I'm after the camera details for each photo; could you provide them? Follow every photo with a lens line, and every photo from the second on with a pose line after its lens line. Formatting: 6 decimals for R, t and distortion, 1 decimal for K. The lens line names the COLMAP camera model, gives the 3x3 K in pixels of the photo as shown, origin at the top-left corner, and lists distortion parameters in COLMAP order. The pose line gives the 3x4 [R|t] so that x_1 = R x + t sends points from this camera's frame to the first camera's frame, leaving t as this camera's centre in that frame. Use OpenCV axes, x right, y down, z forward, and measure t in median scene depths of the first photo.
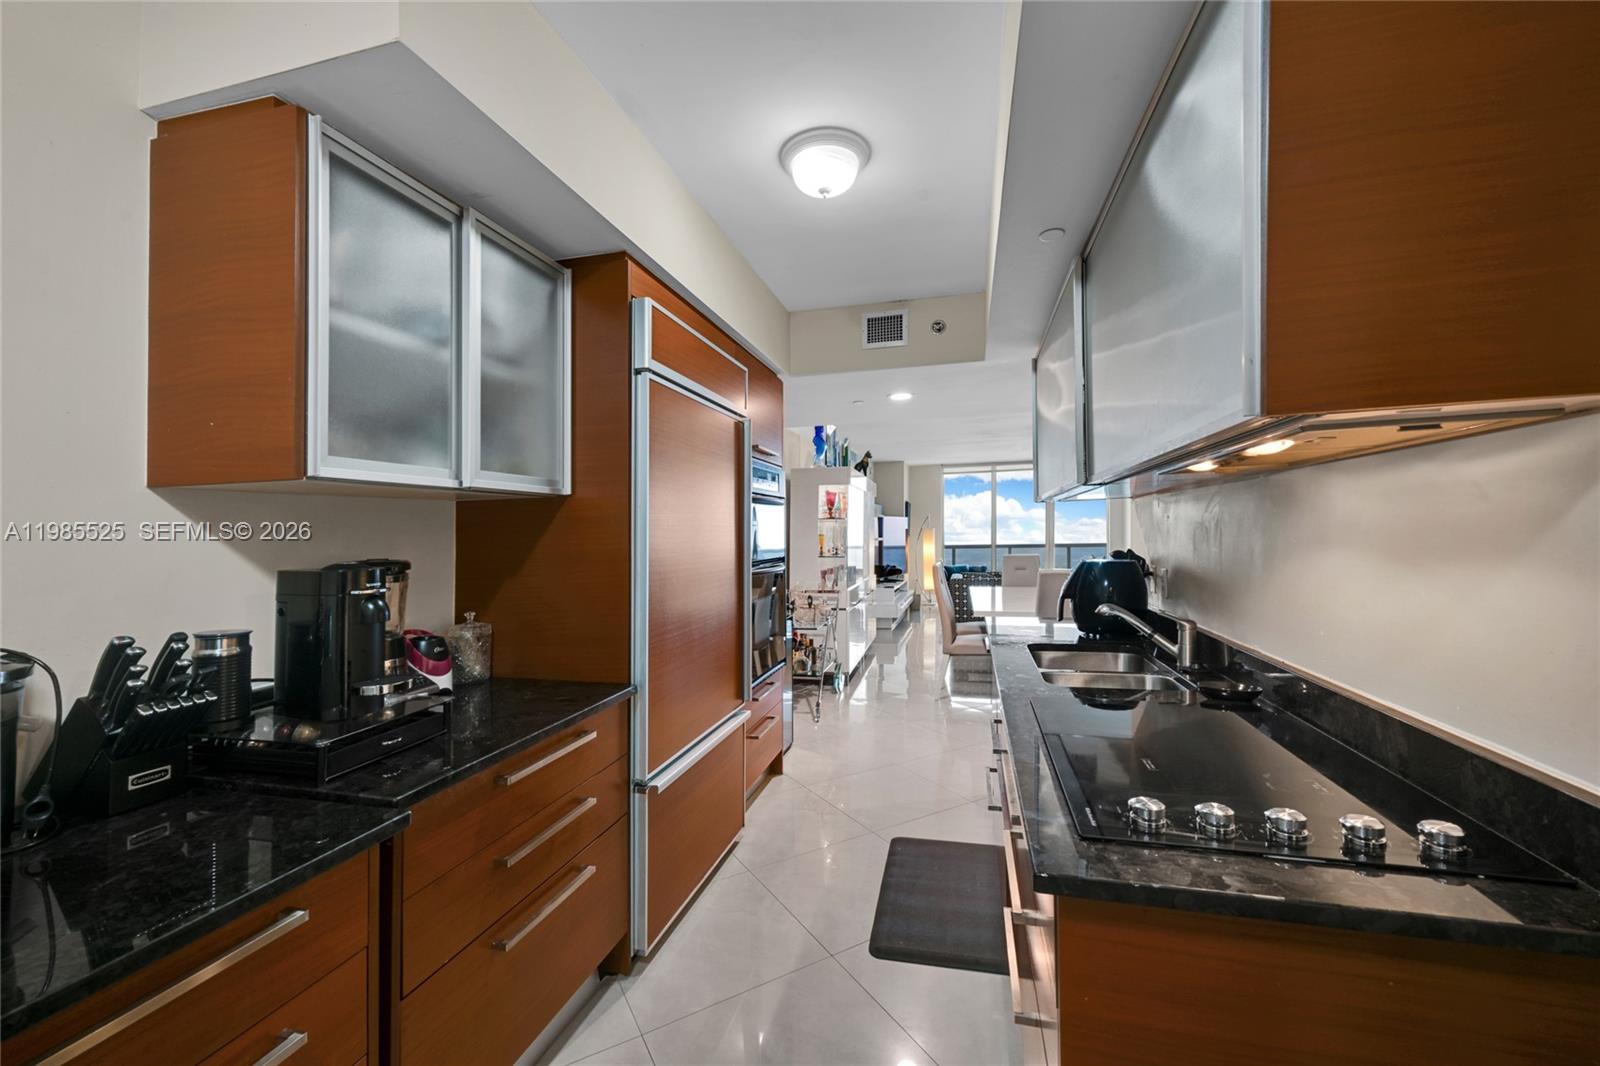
lens RADIAL K [[645.7, 0, 789.3], [0, 645.7, 550.8], [0, 0, 1]] dist [-0.001007, 0.000197]
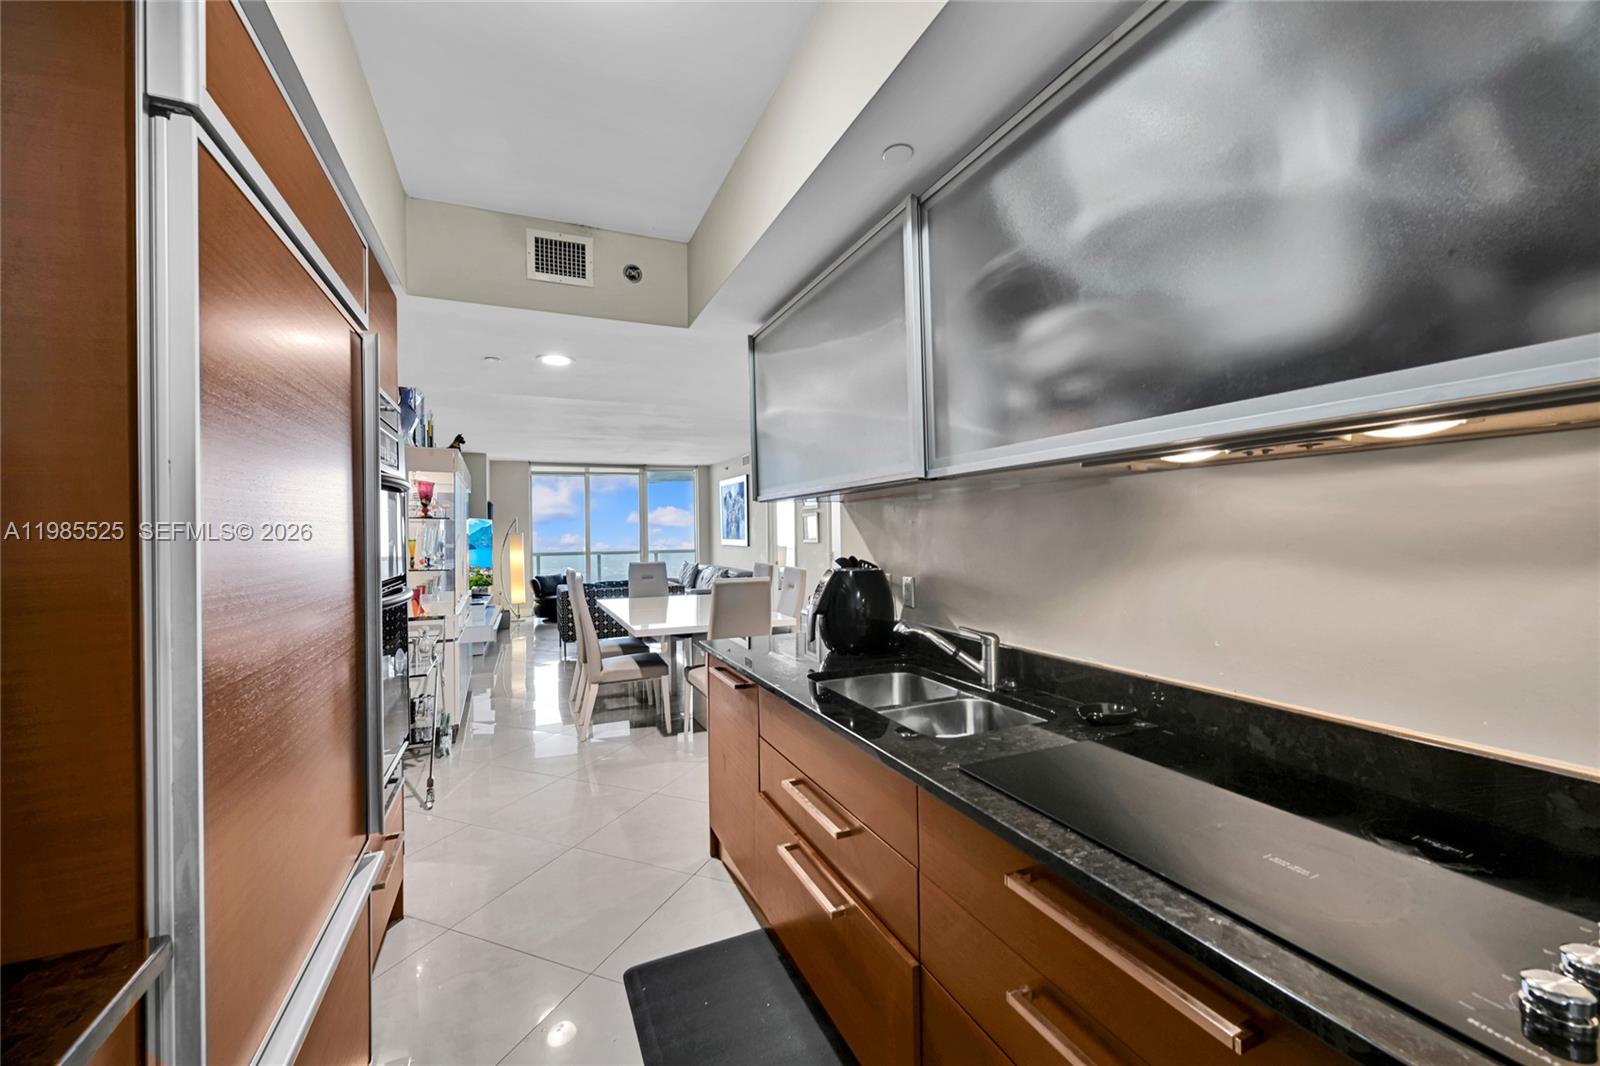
lens RADIAL K [[645.7, 0, 789.3], [0, 645.7, 550.8], [0, 0, 1]] dist [-0.001007, 0.000197]
pose [[0.787773, -0.007787, 0.615916, -0.080863], [0.013492, 0.999898, -0.004615, -0.004539], [-0.615817, 0.011946, 0.787798, 0.216617]]
